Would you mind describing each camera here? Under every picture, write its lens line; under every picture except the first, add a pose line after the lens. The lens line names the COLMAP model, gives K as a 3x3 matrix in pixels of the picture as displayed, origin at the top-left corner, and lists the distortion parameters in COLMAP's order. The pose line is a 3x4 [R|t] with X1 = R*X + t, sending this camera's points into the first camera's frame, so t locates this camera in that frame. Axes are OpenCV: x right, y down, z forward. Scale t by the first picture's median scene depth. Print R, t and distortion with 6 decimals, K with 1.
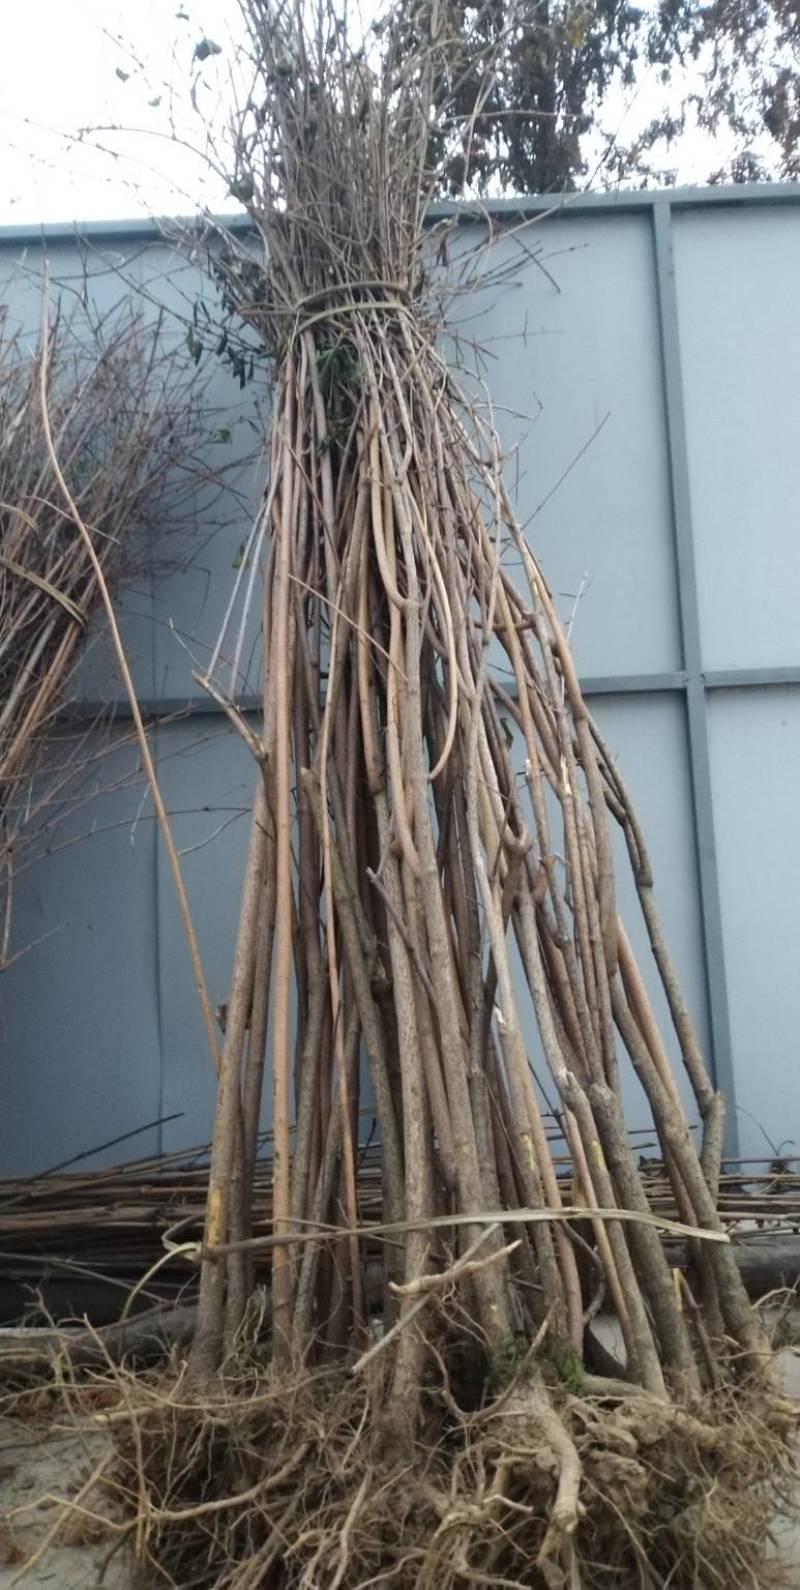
lens RADIAL K [[1198.0, 0, 411.1], [0, 1198.0, 776.1], [0, 0, 1]] dist [0.129576, -0.200971]
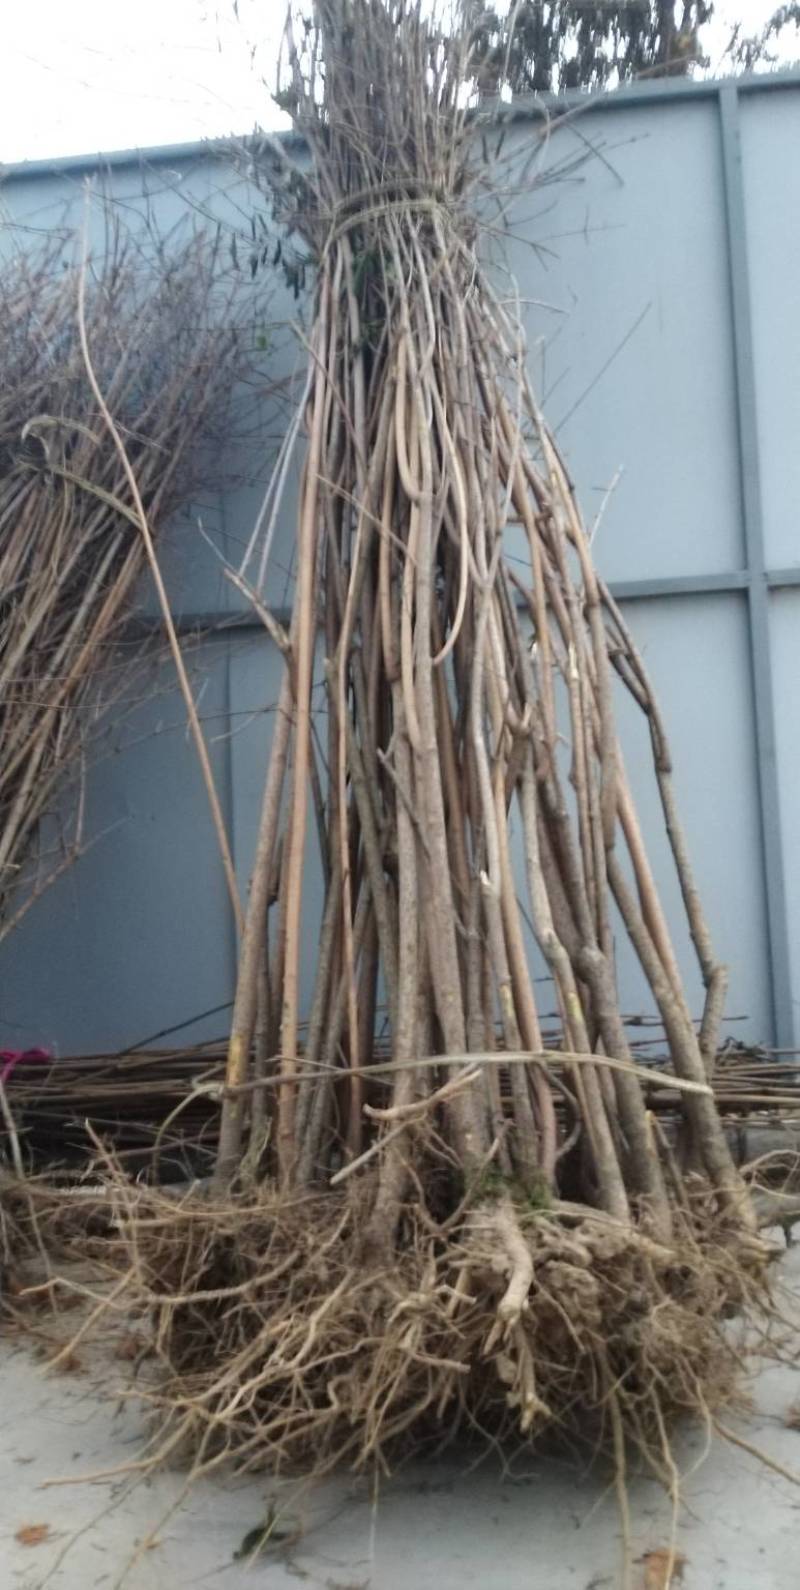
lens RADIAL K [[1198.0, 0, 411.1], [0, 1198.0, 776.1], [0, 0, 1]] dist [0.129576, -0.200971]
pose [[0.994166, -0.005776, -0.107708, 0.107993], [0.011896, 0.998345, 0.056265, 0.041616], [0.107205, -0.057218, 0.992589, -0.050326]]
